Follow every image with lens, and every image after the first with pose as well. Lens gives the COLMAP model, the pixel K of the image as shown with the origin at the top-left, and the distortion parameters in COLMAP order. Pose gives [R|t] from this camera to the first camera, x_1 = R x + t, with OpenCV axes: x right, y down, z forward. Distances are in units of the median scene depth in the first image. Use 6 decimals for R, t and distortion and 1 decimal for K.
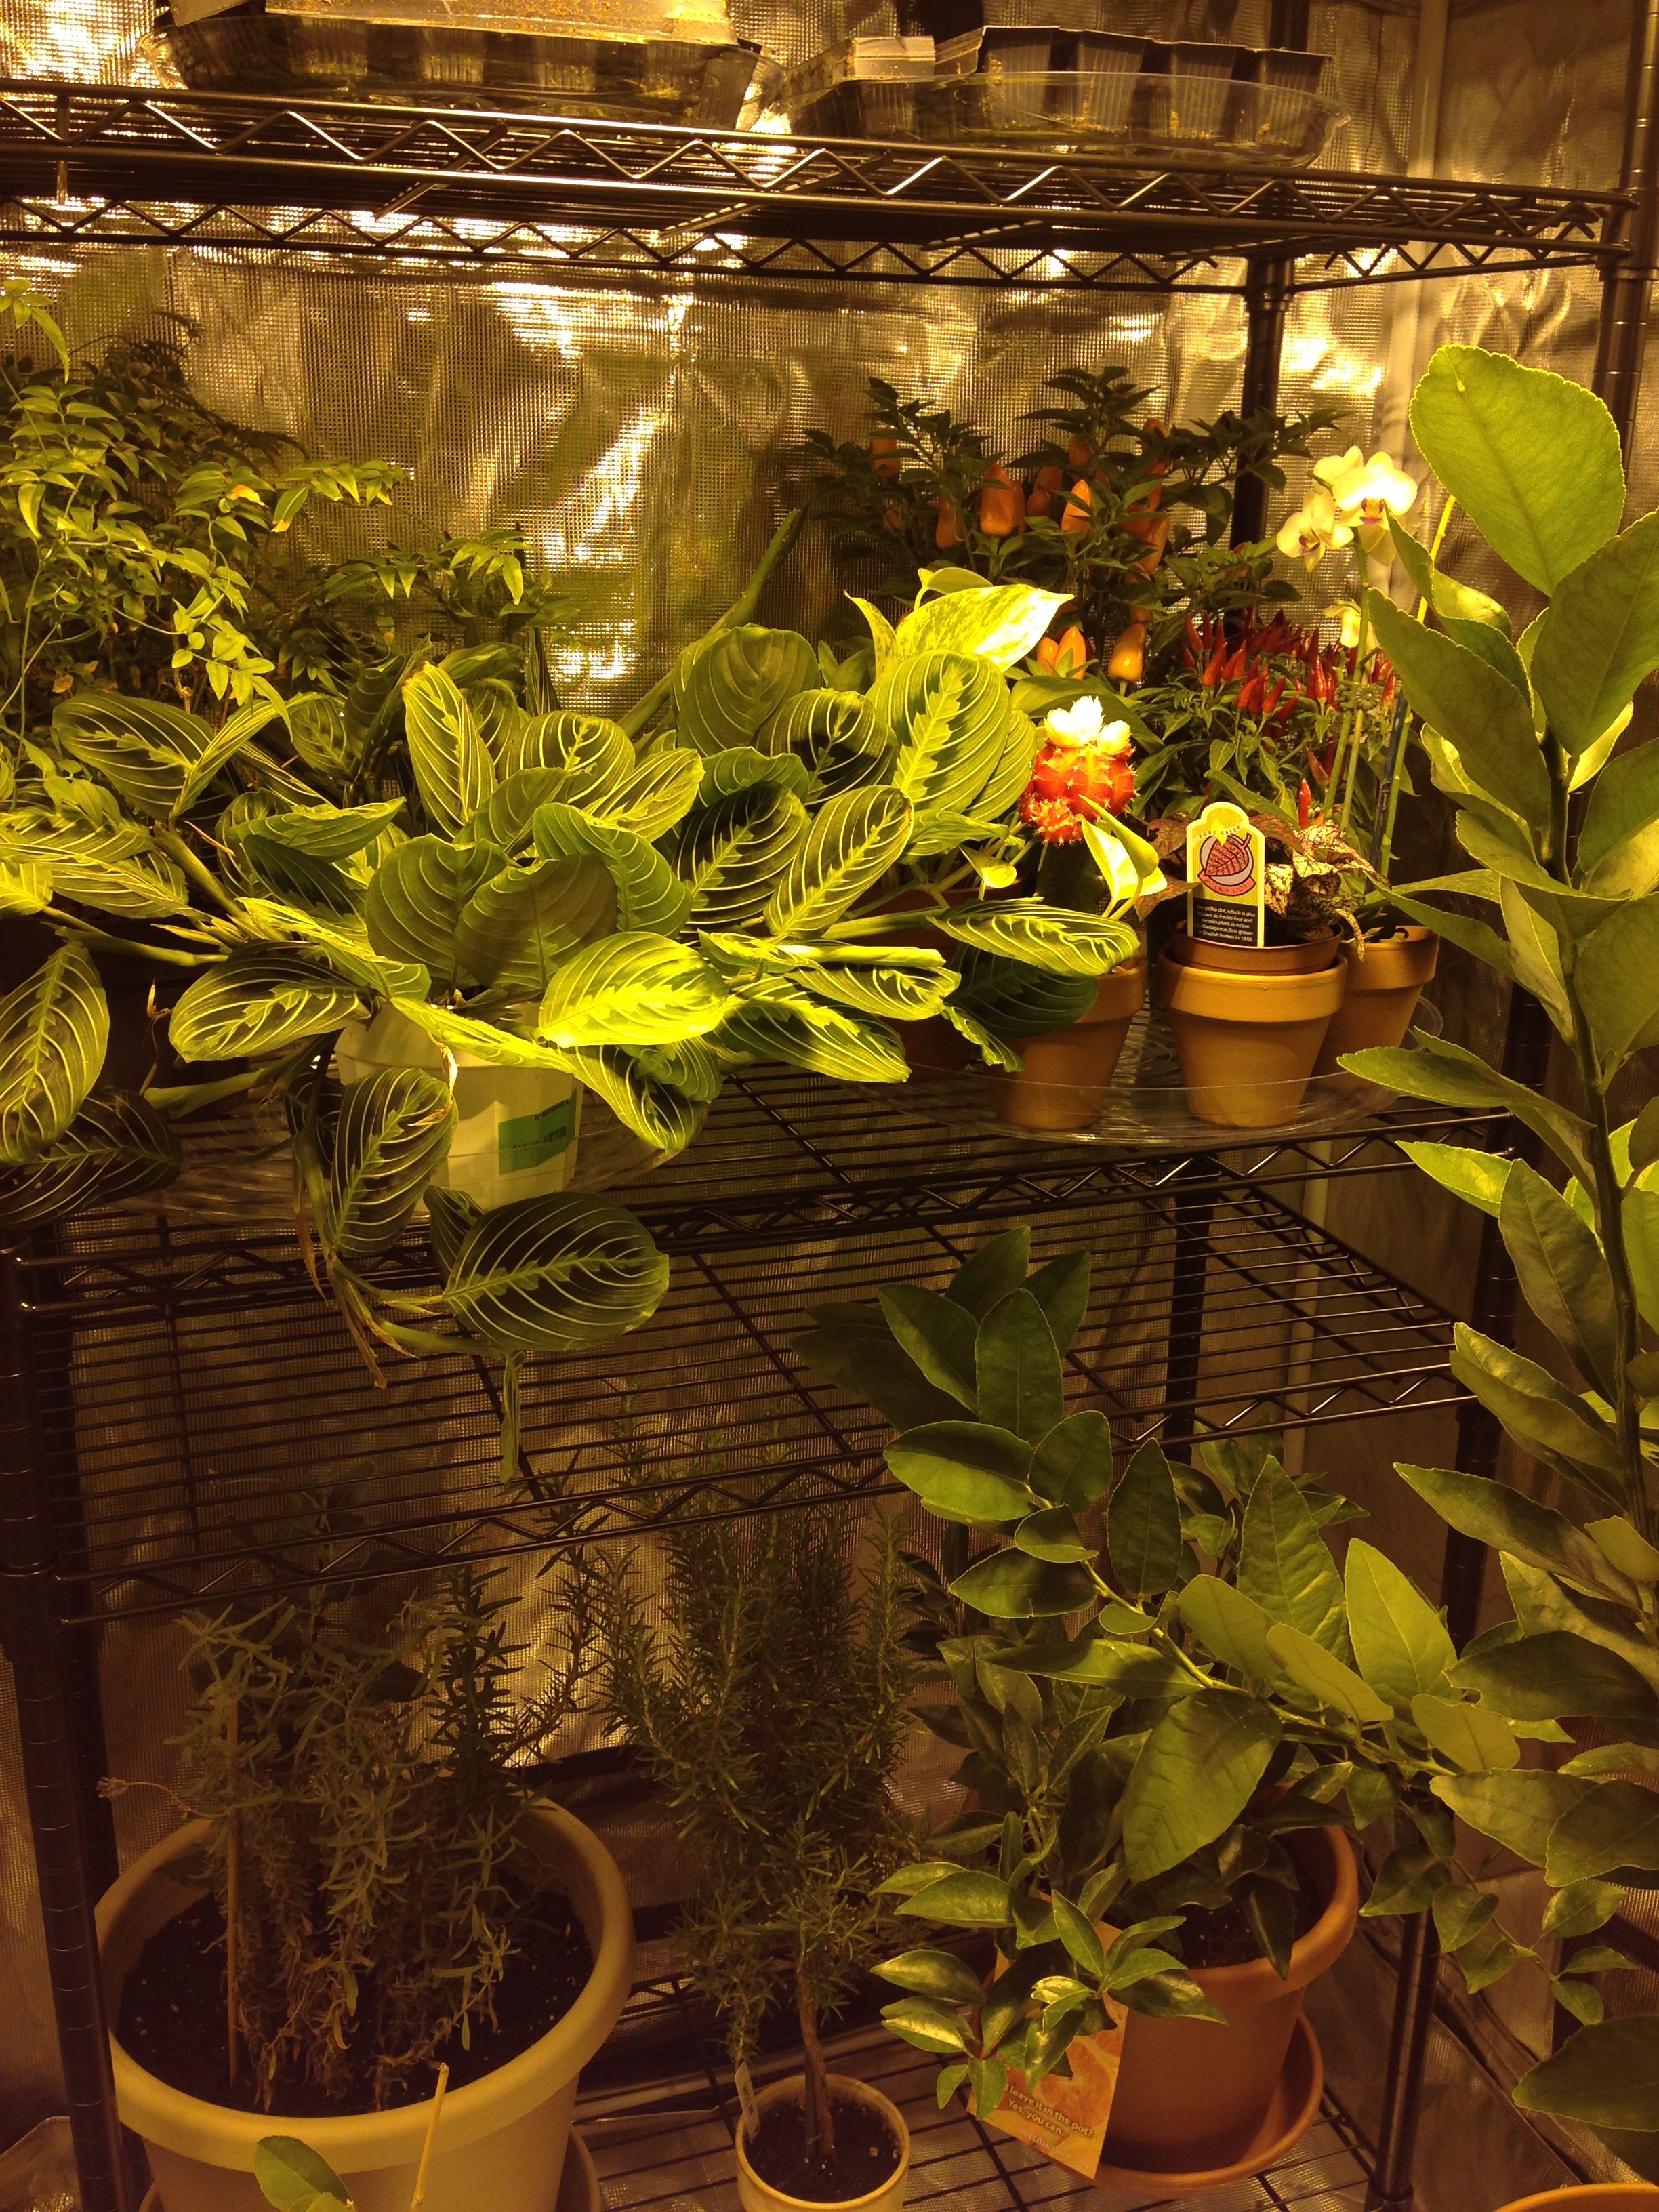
lens RADIAL K [[2004.9, 0, 824.8], [0, 2004.9, 1172.7], [0, 0, 1]] dist [0.115483, -0.205299]
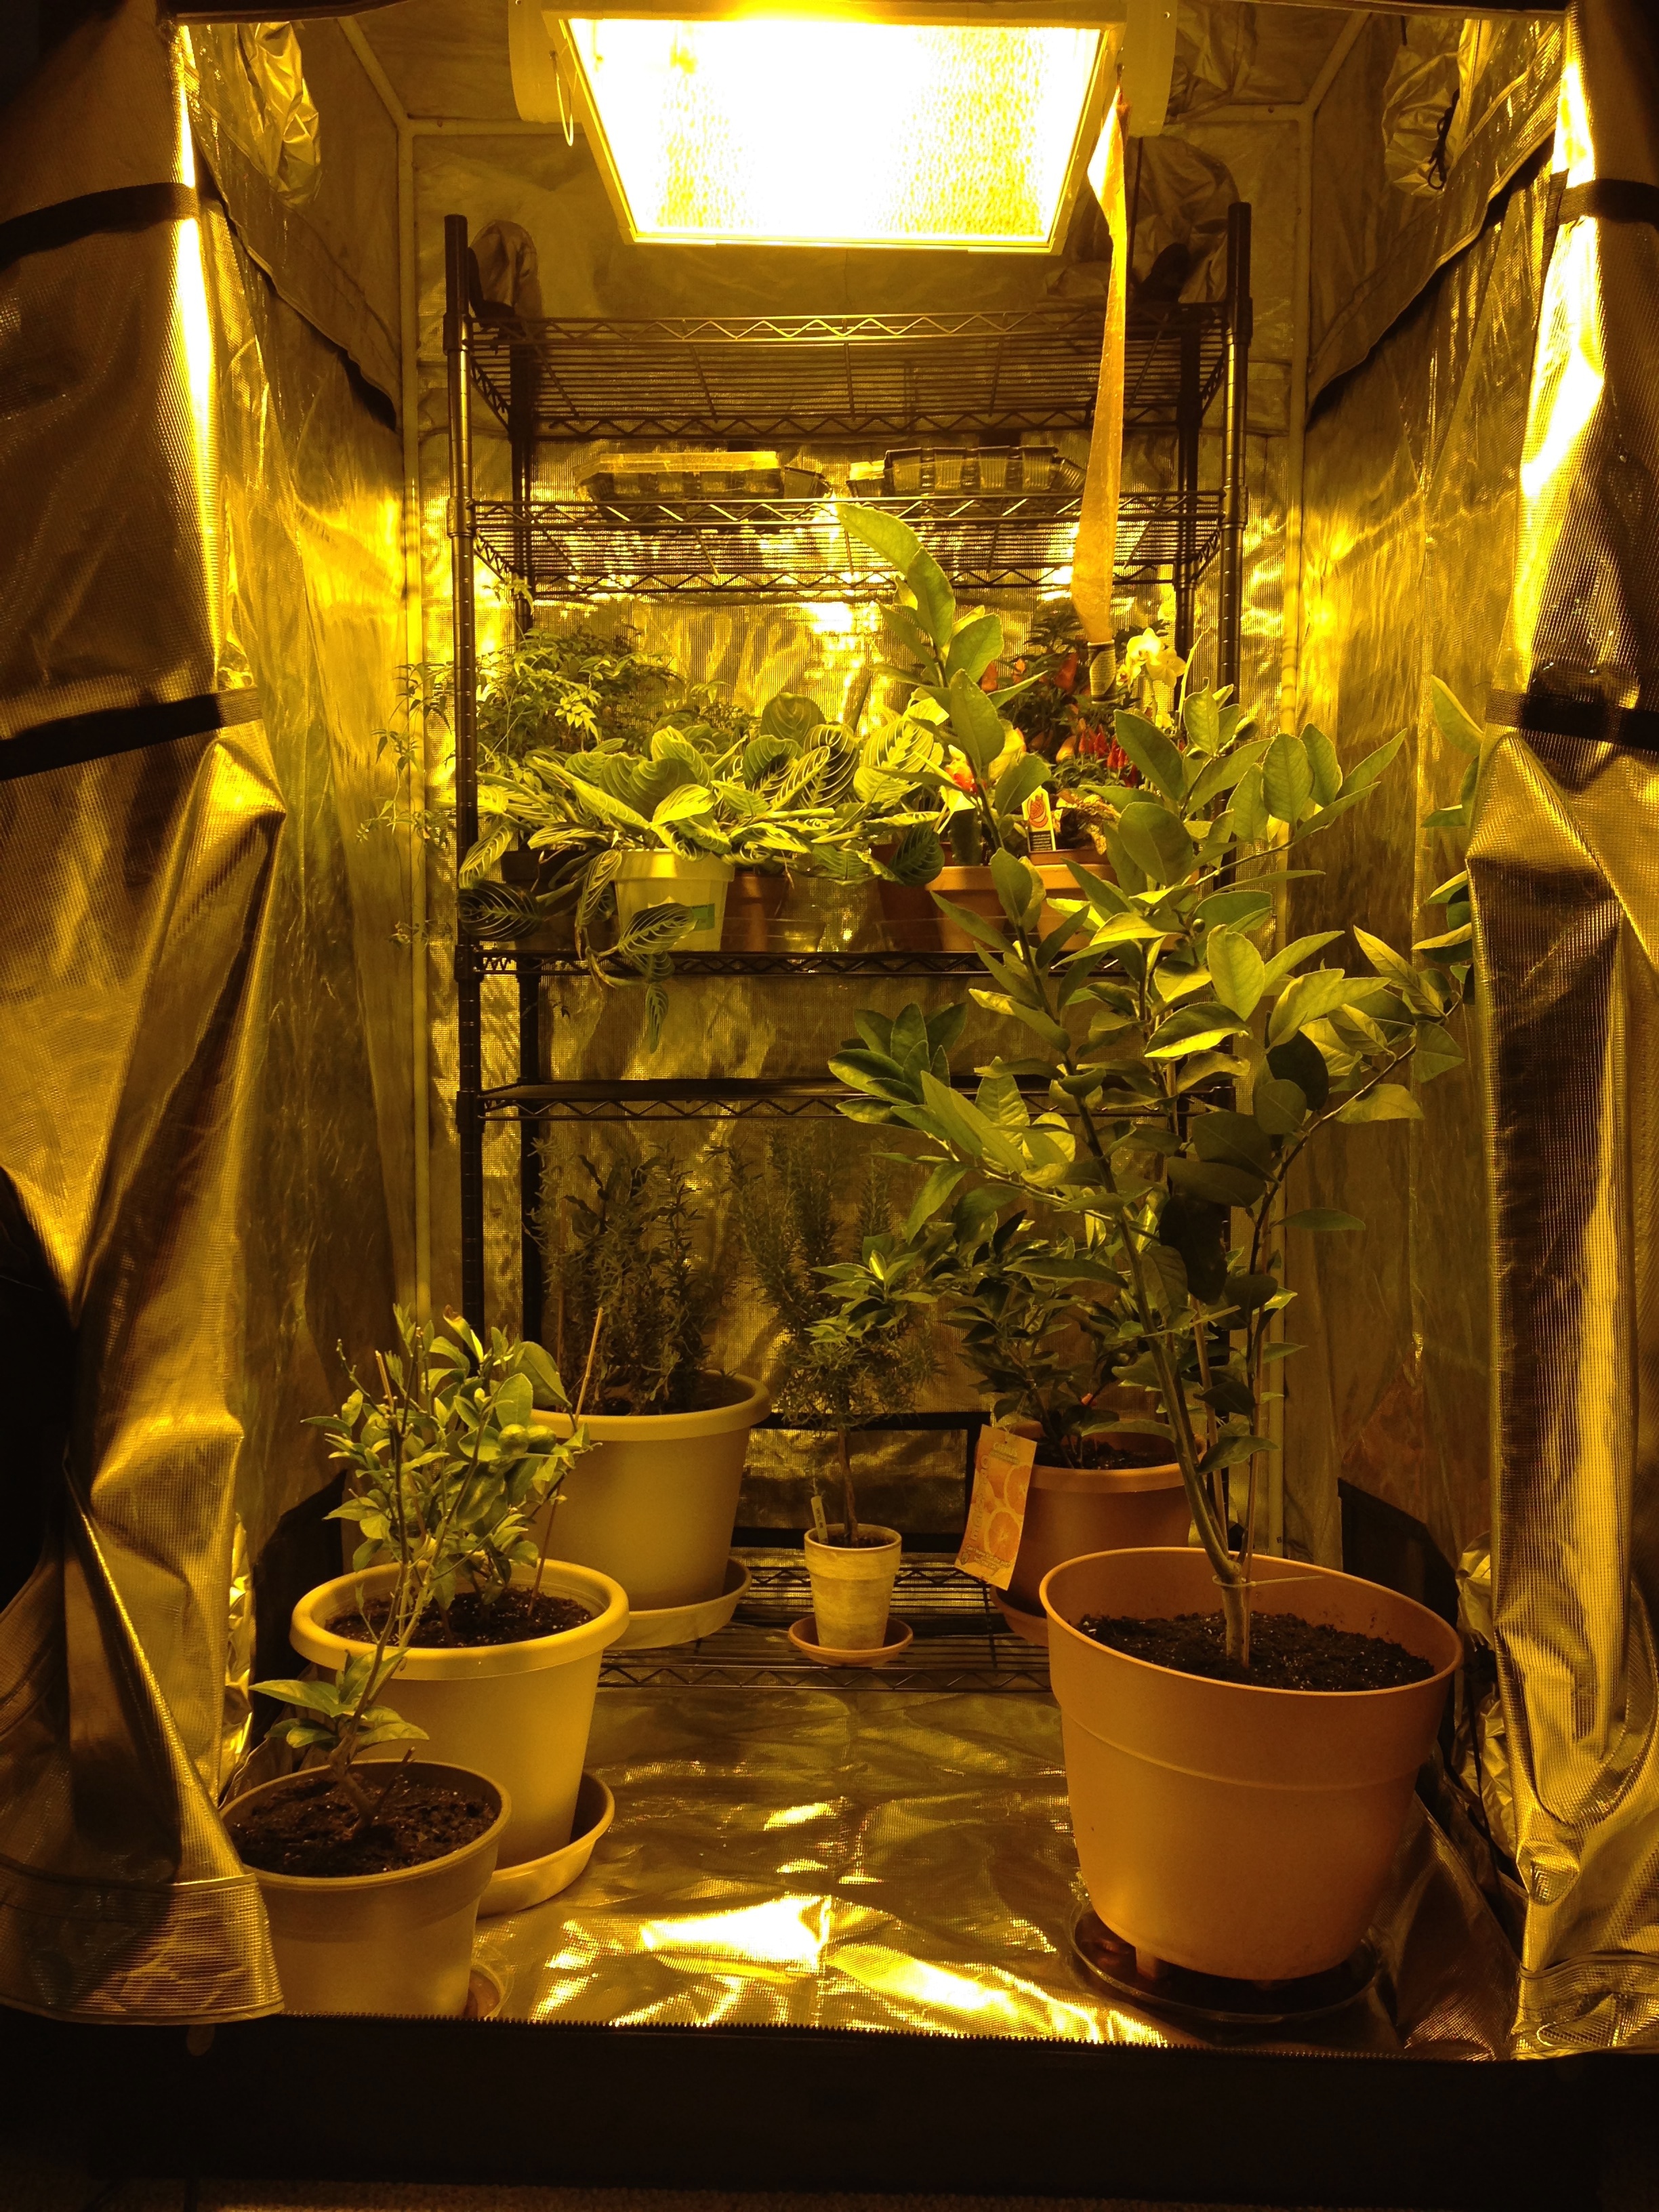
lens RADIAL K [[2004.9, 0, 824.8], [0, 2004.9, 1172.7], [0, 0, 1]] dist [0.115483, -0.205299]
pose [[0.930544, 0.013342, -0.365937, 0.864517], [-0.100267, 0.970427, -0.219587, 0.773369], [0.352186, 0.241026, 0.904363, -0.957319]]
